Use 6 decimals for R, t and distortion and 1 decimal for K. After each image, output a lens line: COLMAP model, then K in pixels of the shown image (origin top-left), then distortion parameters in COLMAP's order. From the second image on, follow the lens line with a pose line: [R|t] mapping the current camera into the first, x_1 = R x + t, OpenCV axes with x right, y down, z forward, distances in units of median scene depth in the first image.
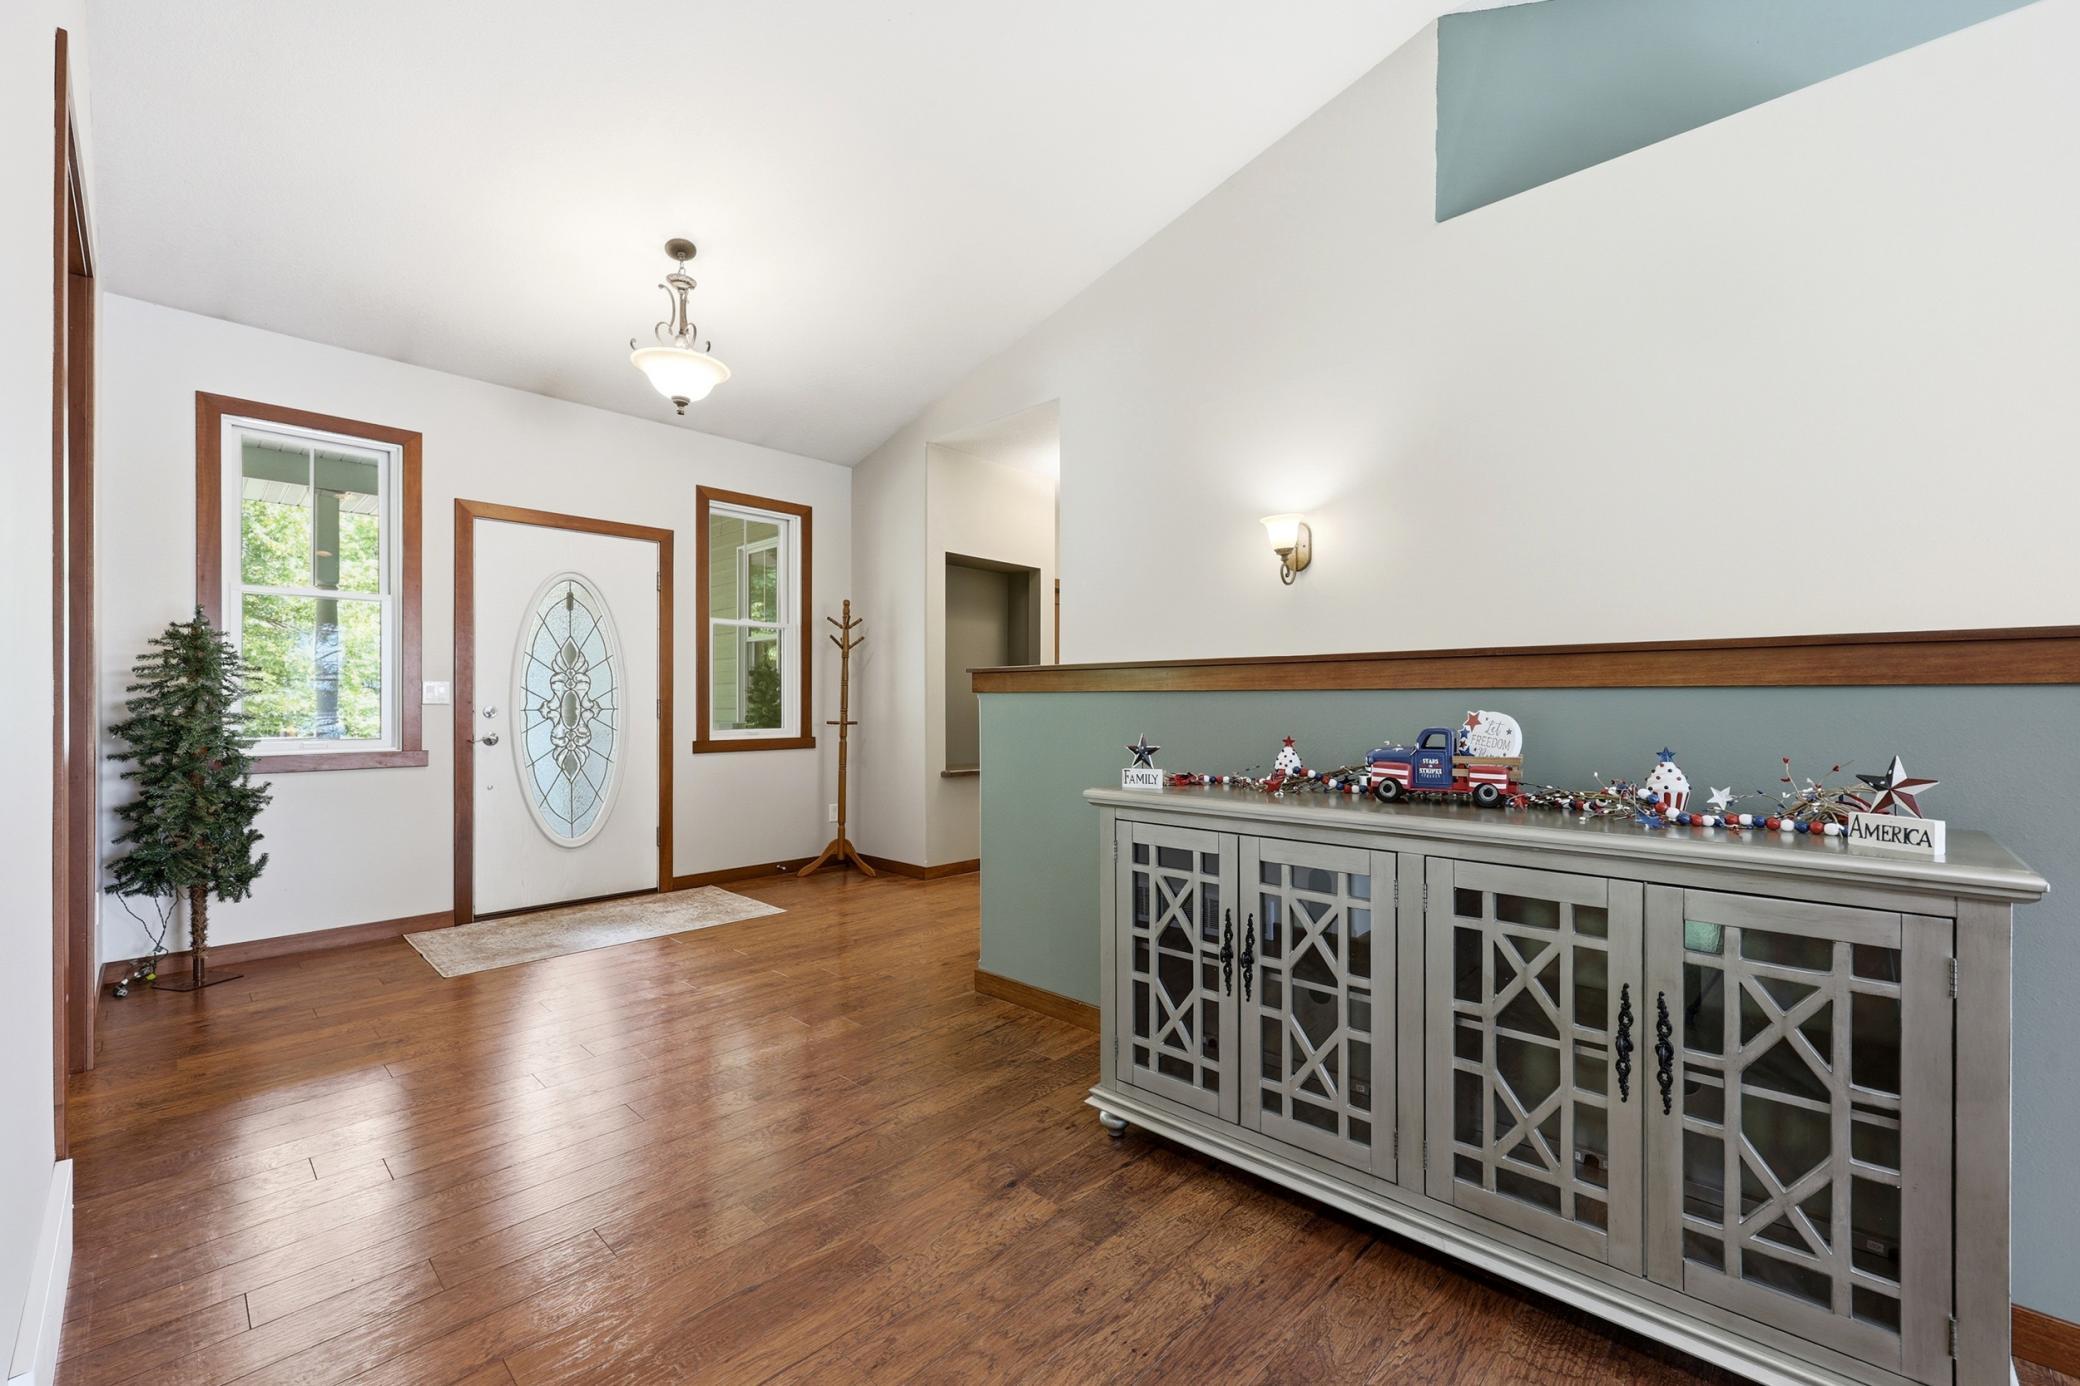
lens RADIAL K [[853.4, 0, 1036.5], [0, 853.4, 702.2], [0, 0, 1]] dist [0.000067, 0.000308]
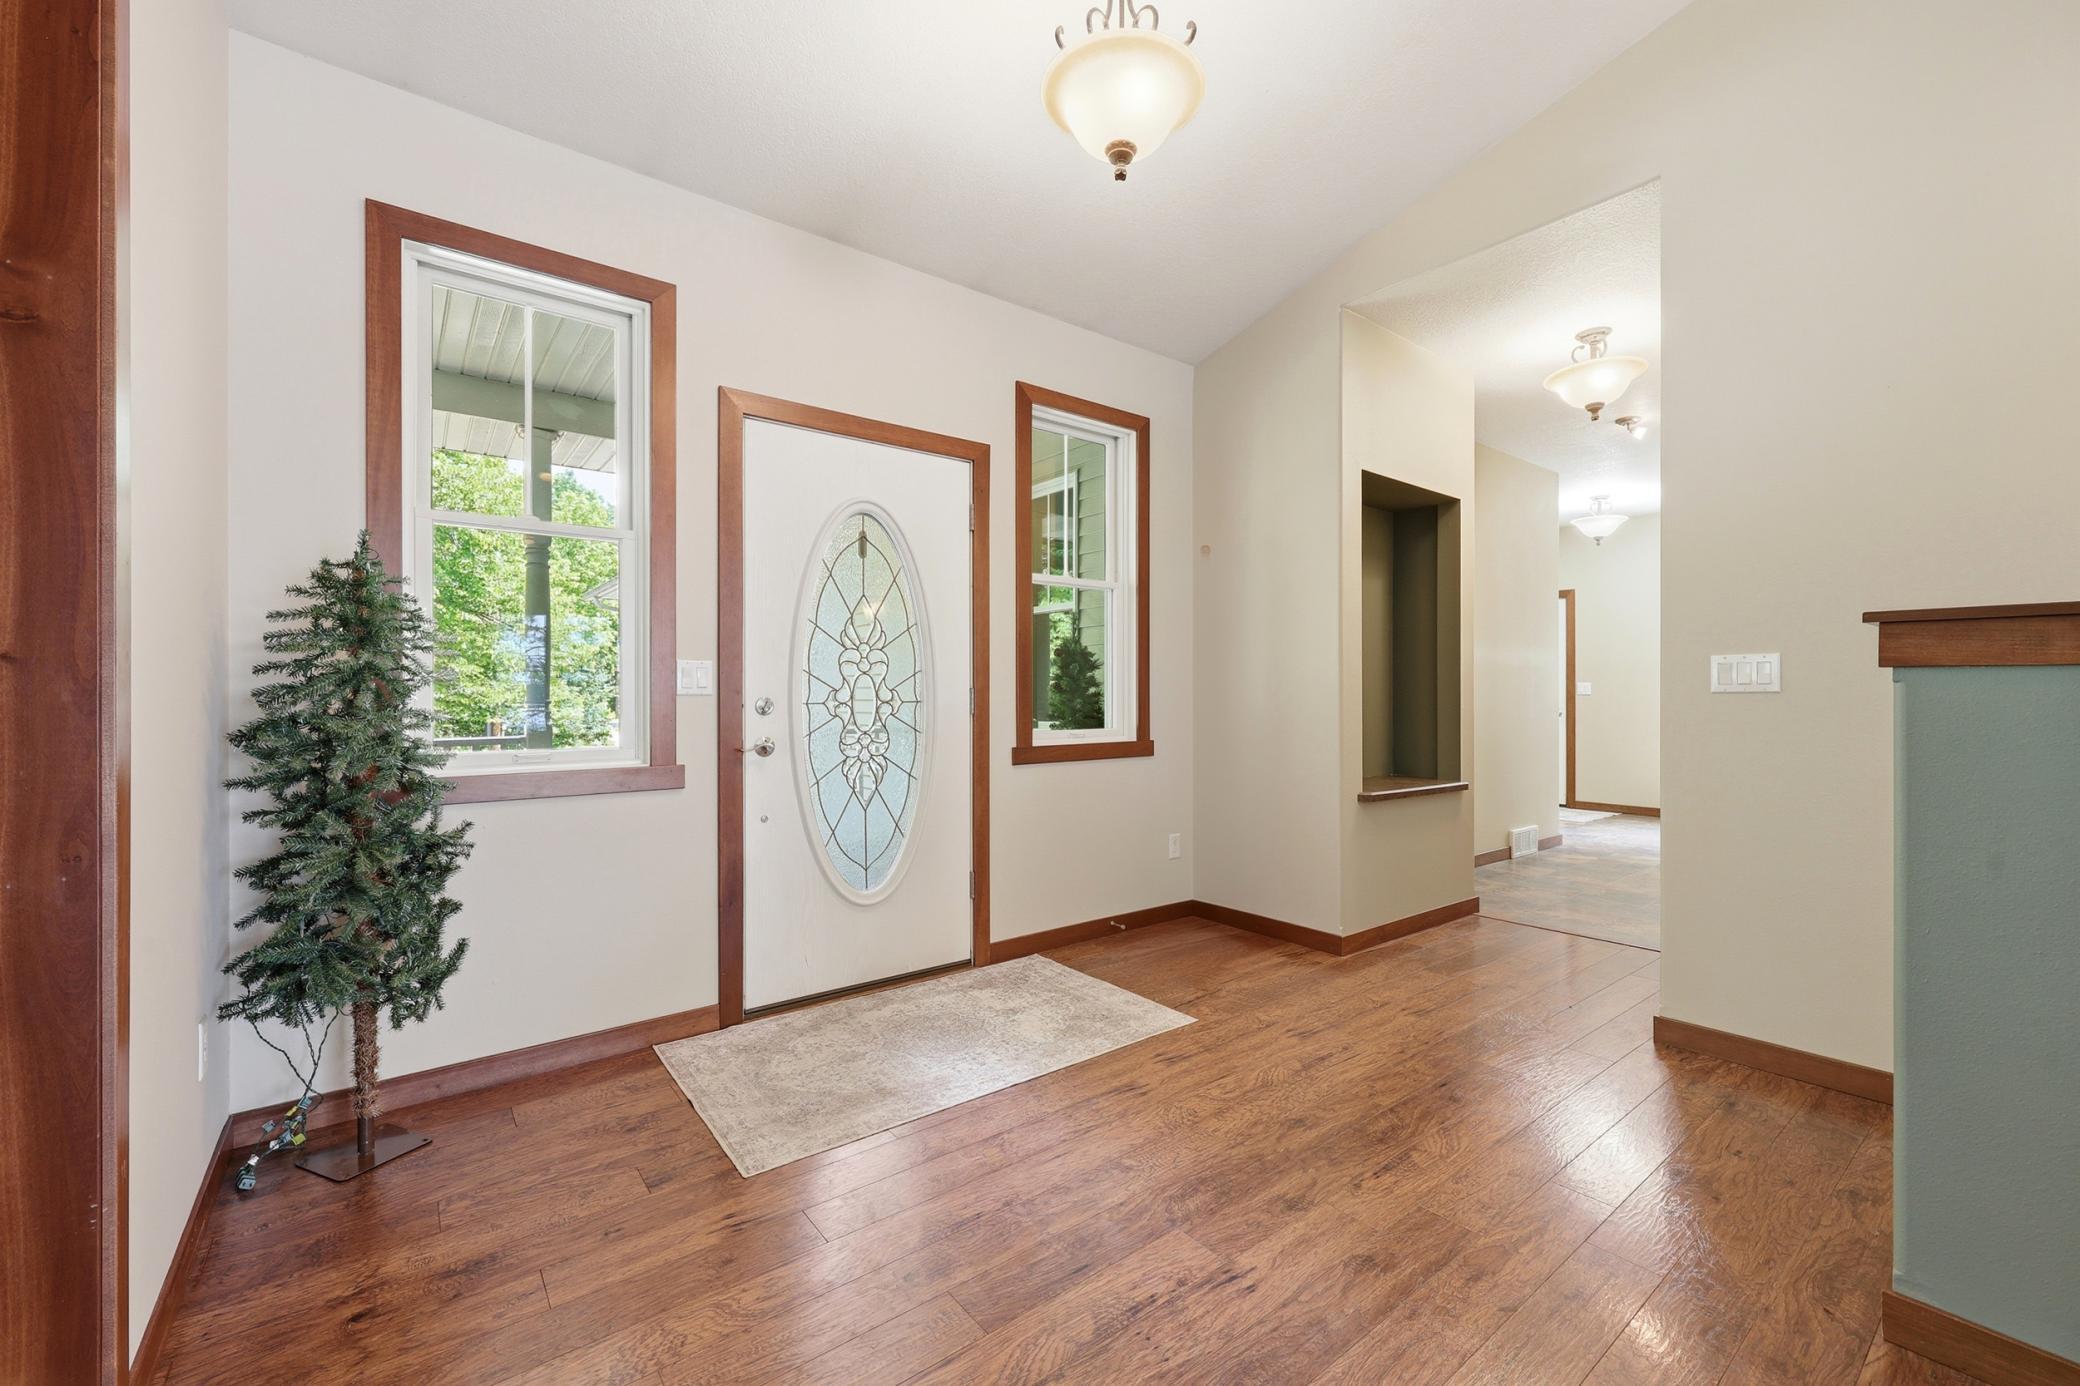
lens RADIAL K [[853.4, 0, 1041.2], [0, 853.4, 693.9], [0, 0, 1]] dist [0.000067, 0.000308]
pose [[0.988803, -0.001748, -0.149215, -0.355707], [0.001835, 0.999998, 0.000448, 0.001666], [0.149214, -0.000717, 0.988805, 0.403891]]
